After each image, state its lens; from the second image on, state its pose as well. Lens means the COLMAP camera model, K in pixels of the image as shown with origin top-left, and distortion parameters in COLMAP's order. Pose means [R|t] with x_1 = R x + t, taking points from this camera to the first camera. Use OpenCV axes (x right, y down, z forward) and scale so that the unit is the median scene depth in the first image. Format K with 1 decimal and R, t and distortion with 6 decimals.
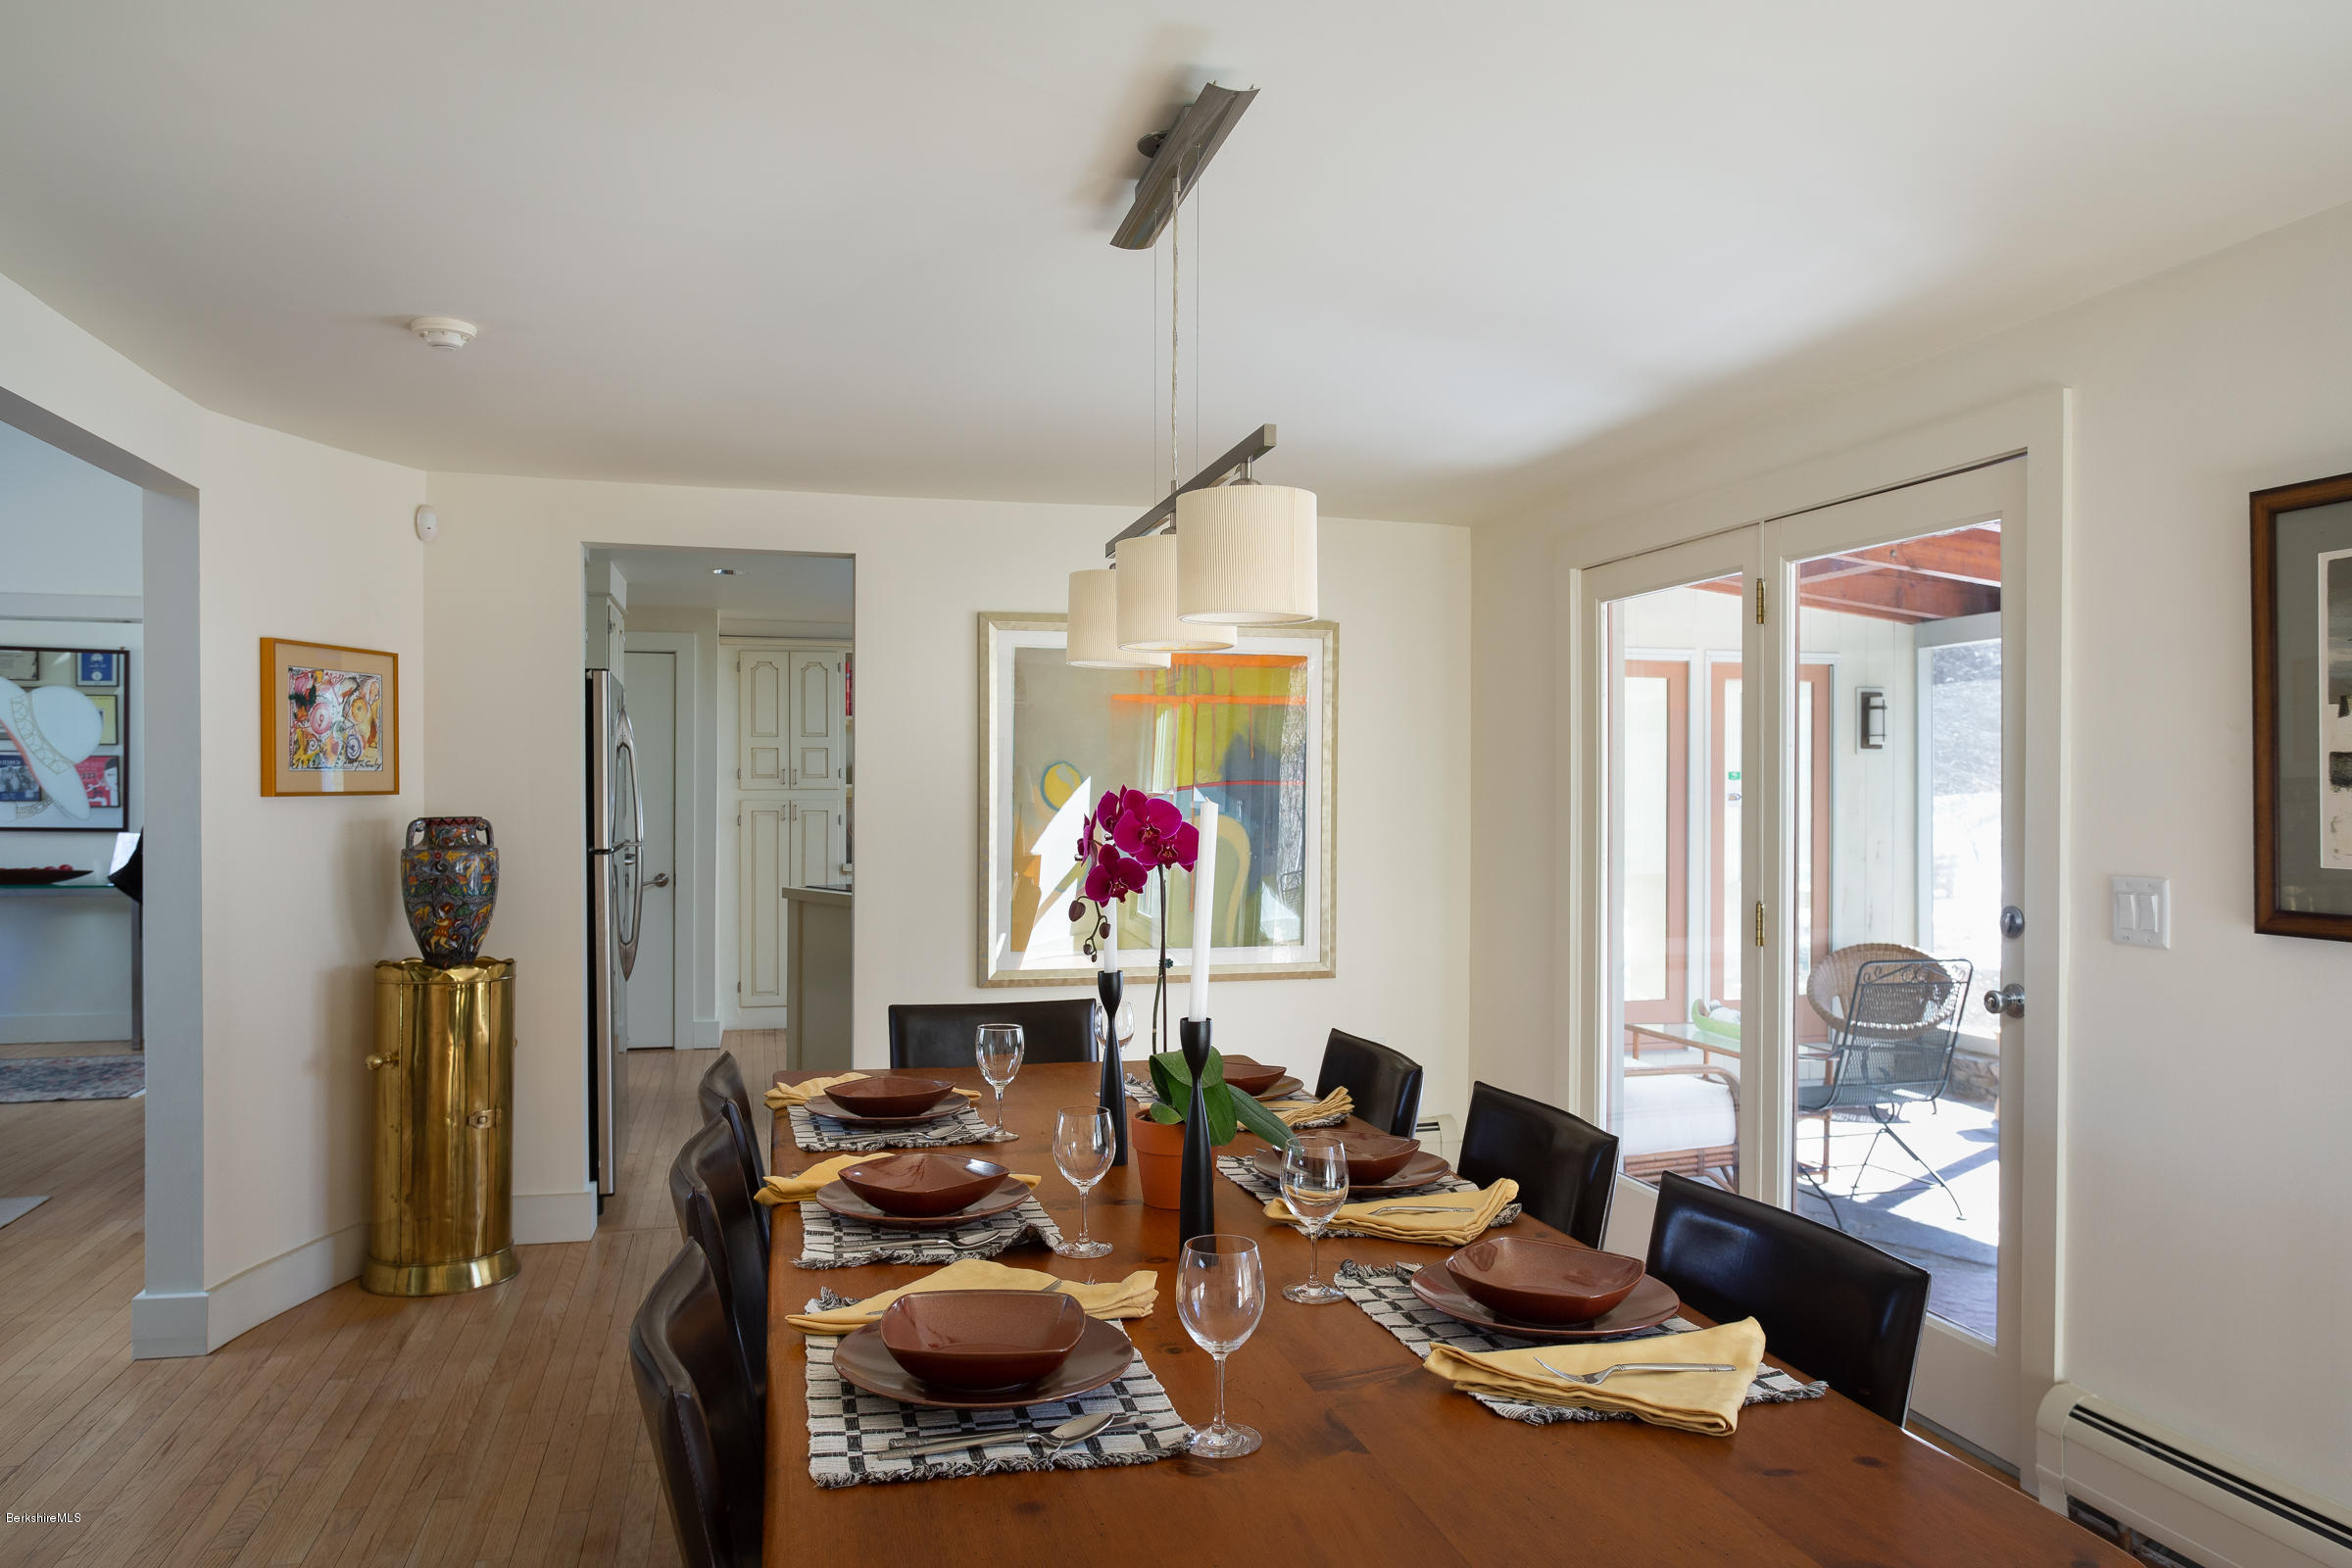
lens RADIAL K [[1569.0, 0, 1176.0], [0, 1569.0, 784.0], [0, 0, 1]] dist [-0.002344, -0.000550]
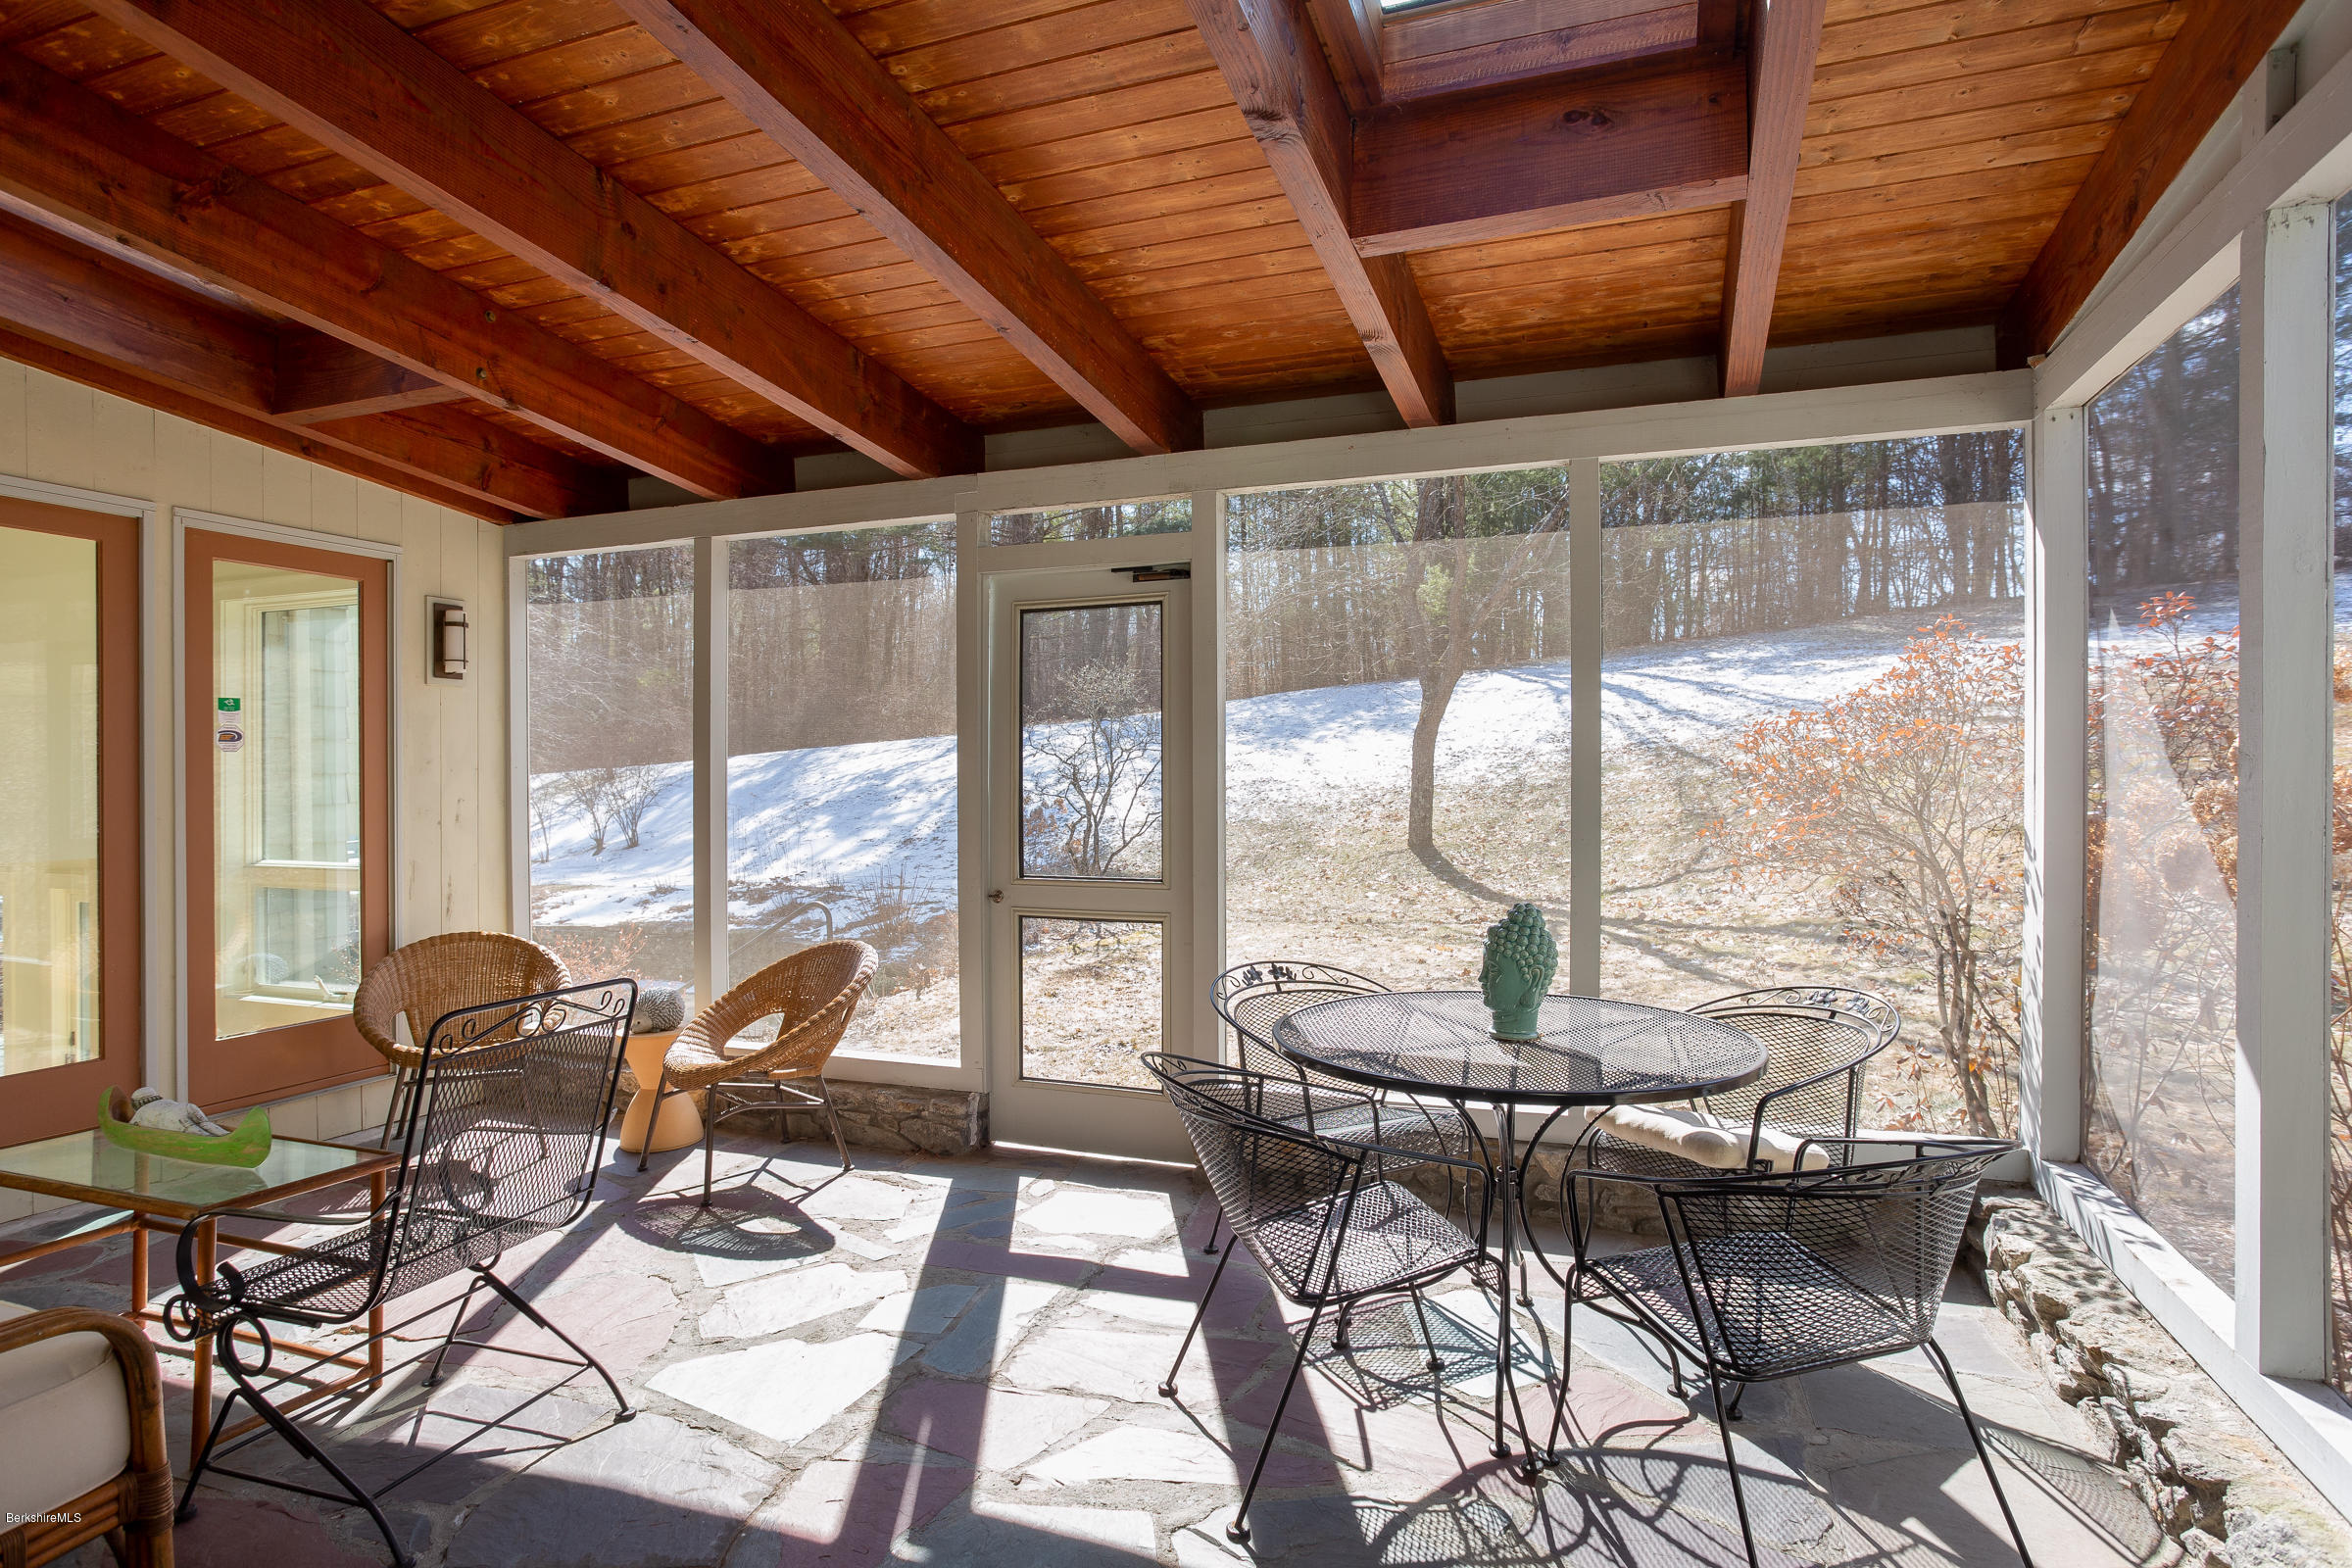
lens RADIAL K [[1174.8, 0, 1176.0], [0, 1174.8, 784.0], [0, 0, 1]] dist [-0.027333, 0.000004]
pose [[0.554541, -0.007053, 0.832126, 0.172316], [0.008885, 0.999957, 0.002554, 0.030229], [-0.832109, 0.005977, 0.554580, 0.398850]]
